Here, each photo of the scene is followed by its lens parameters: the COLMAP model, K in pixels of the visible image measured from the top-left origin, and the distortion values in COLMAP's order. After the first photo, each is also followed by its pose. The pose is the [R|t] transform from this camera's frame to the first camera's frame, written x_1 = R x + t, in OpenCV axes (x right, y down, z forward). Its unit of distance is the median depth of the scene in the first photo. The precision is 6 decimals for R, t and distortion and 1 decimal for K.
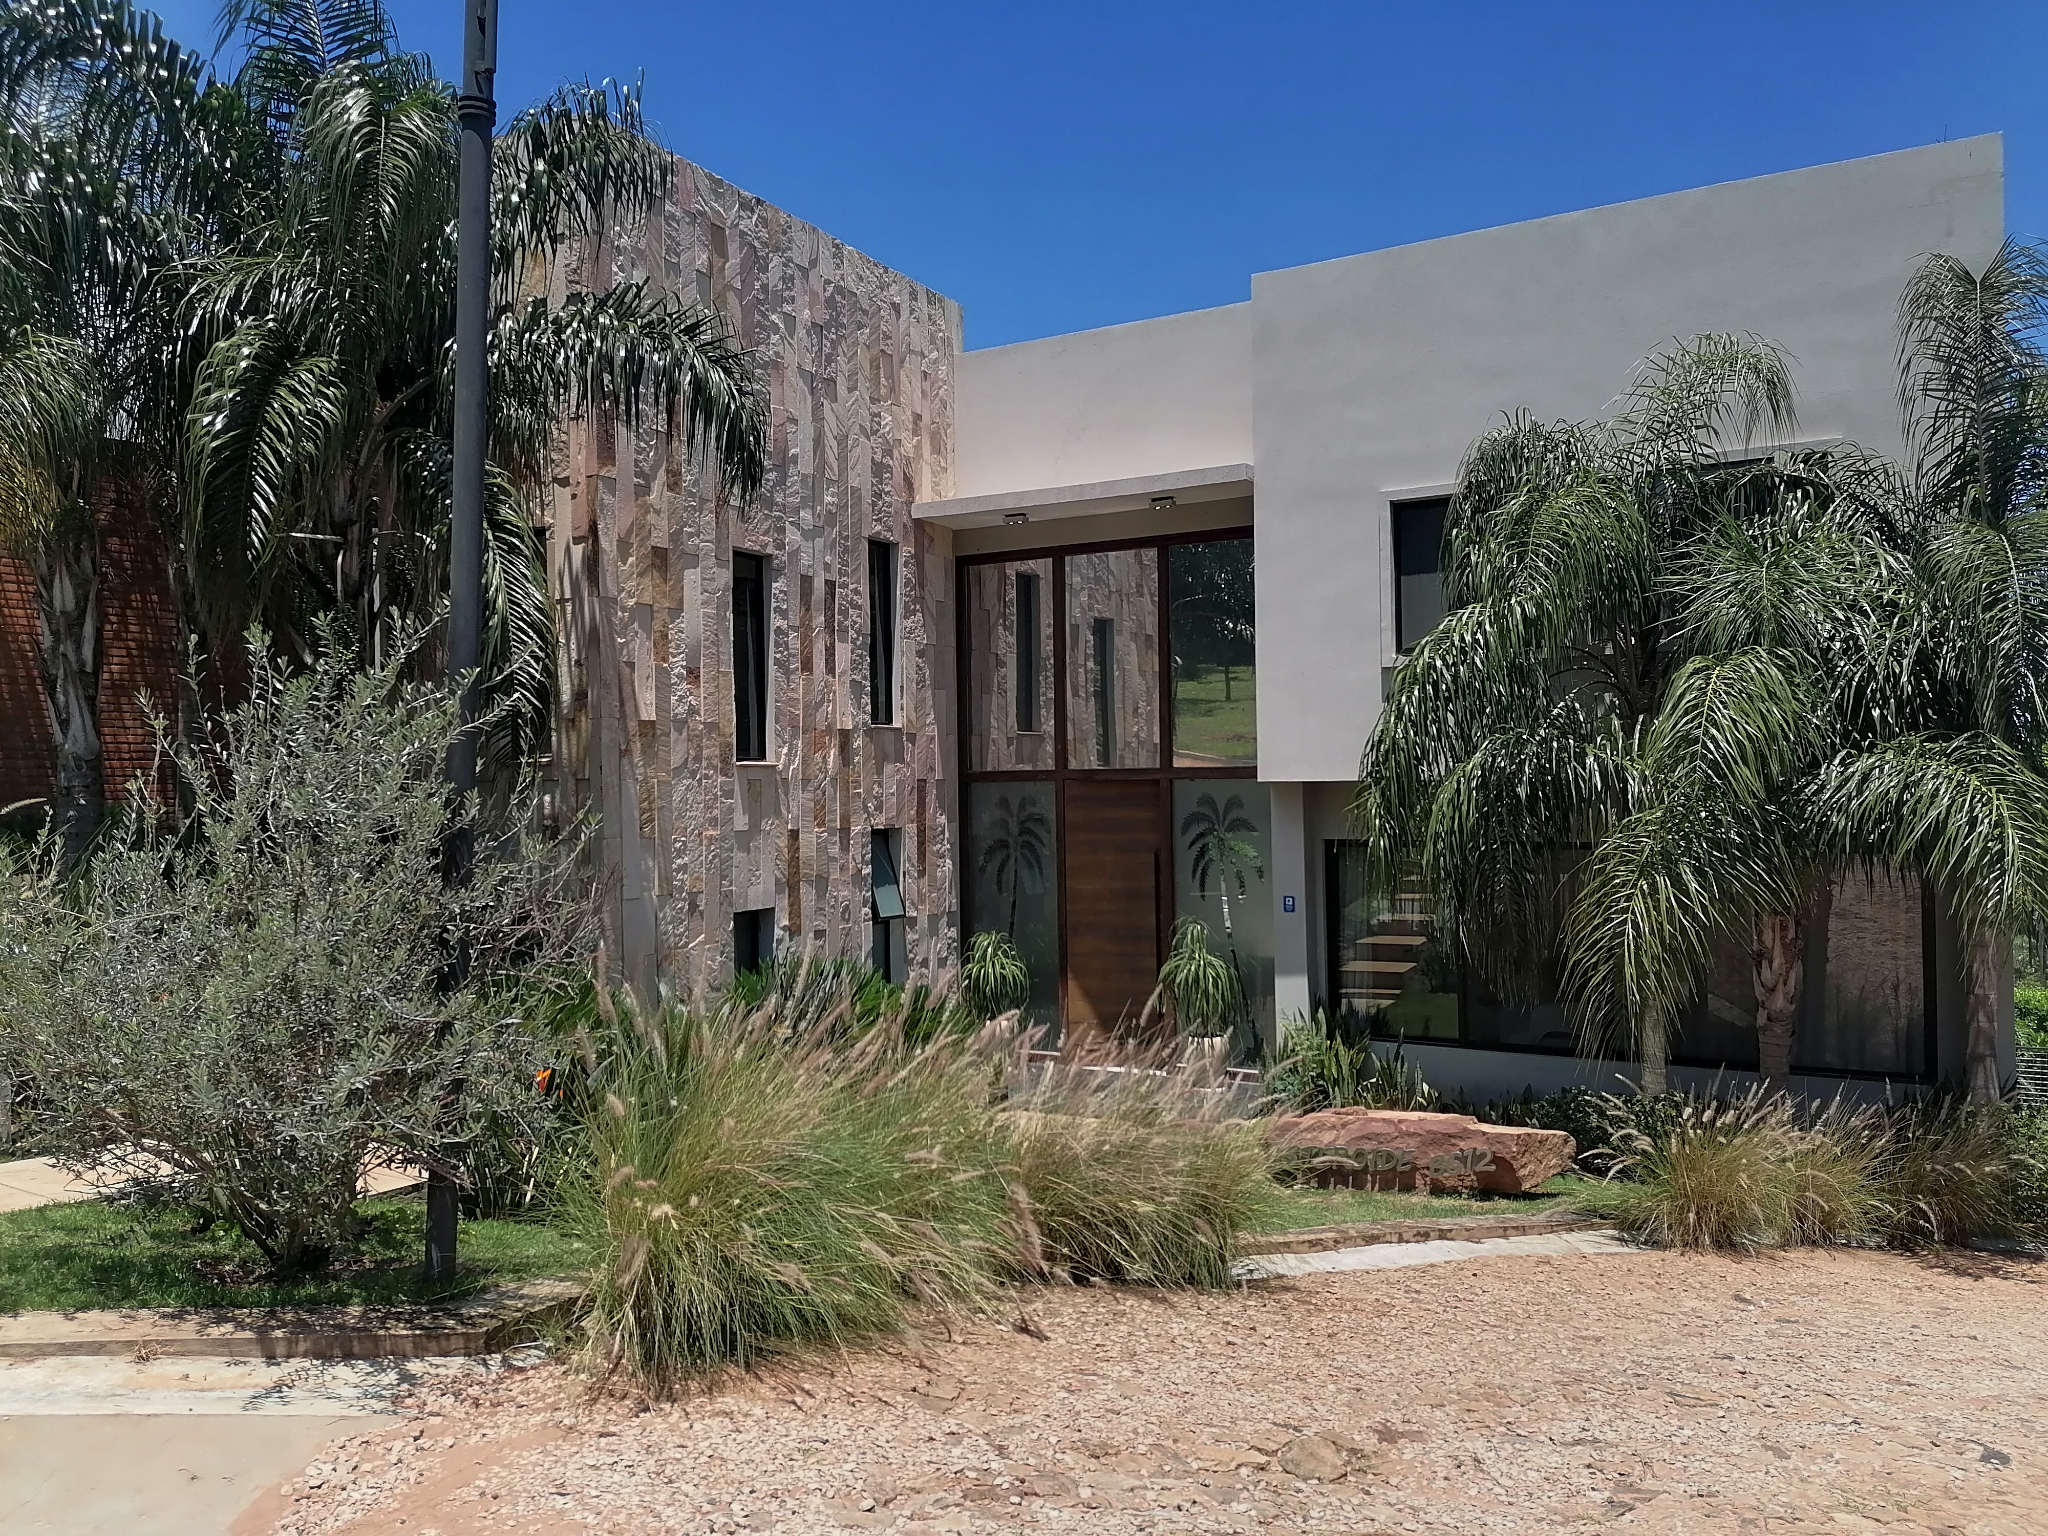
lens RADIAL K [[1533.8, 0, 1017.1], [0, 1533.8, 762.6], [0, 0, 1]] dist [0.062743, 0.000150]
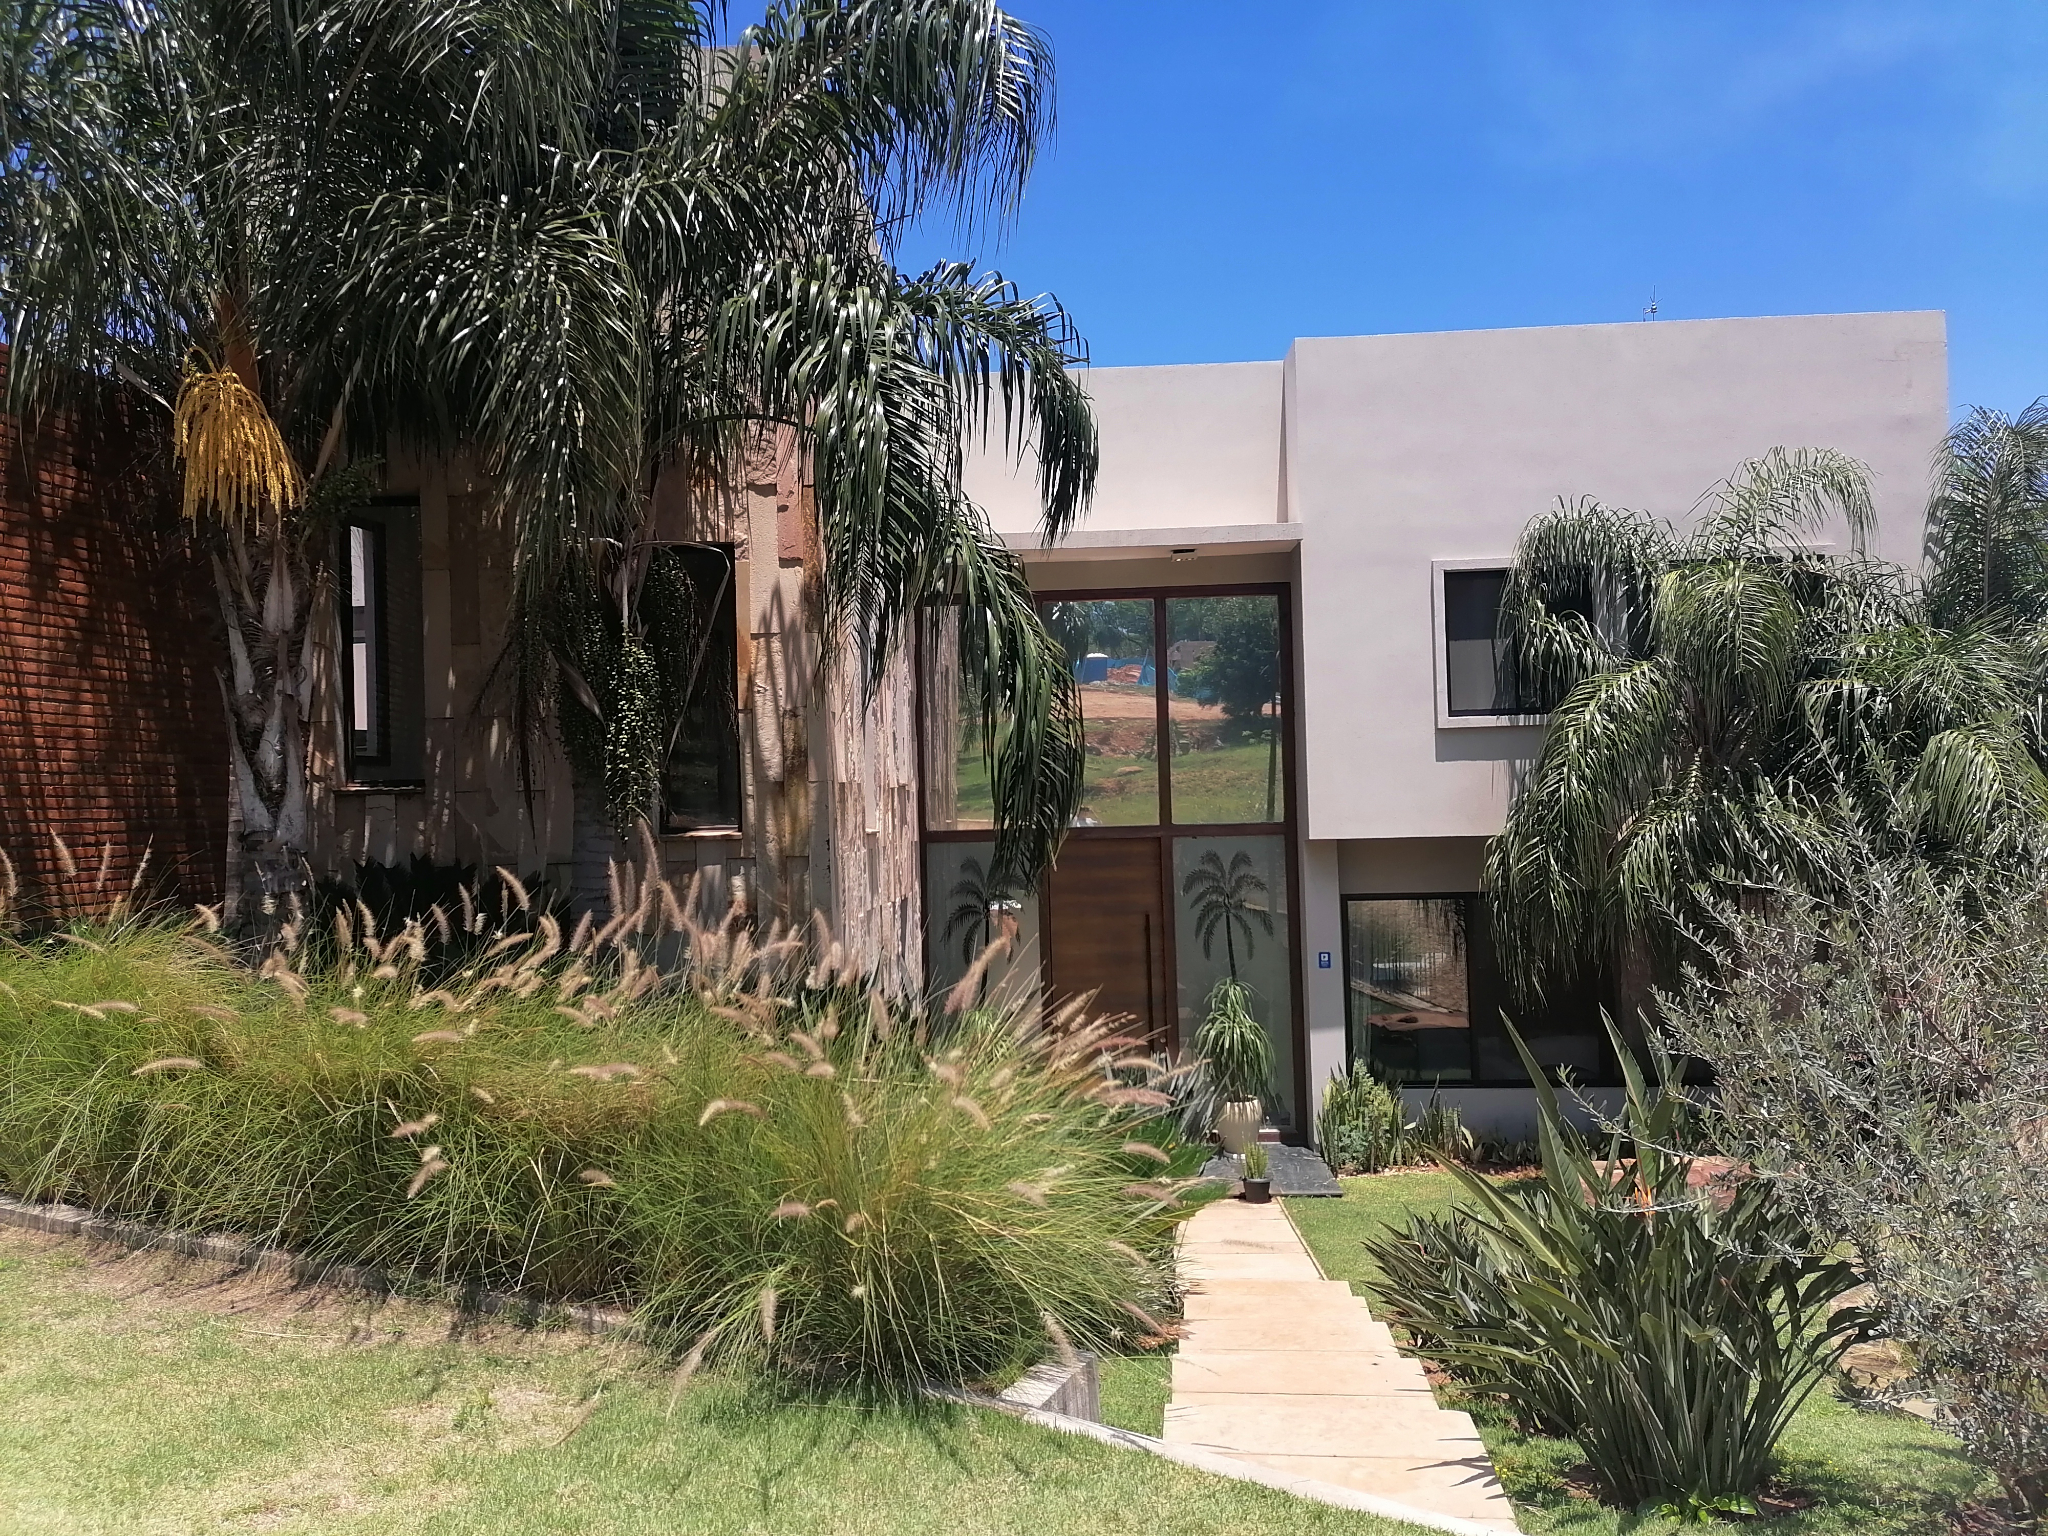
lens RADIAL K [[1533.8, 0, 1022.7], [0, 1533.8, 775.1], [0, 0, 1]] dist [0.062743, 0.000150]
pose [[0.886043, -0.001738, 0.463599, -0.492451], [0.010425, 0.999815, -0.016177, -0.015402], [-0.463485, 0.019167, 0.885897, 0.200661]]
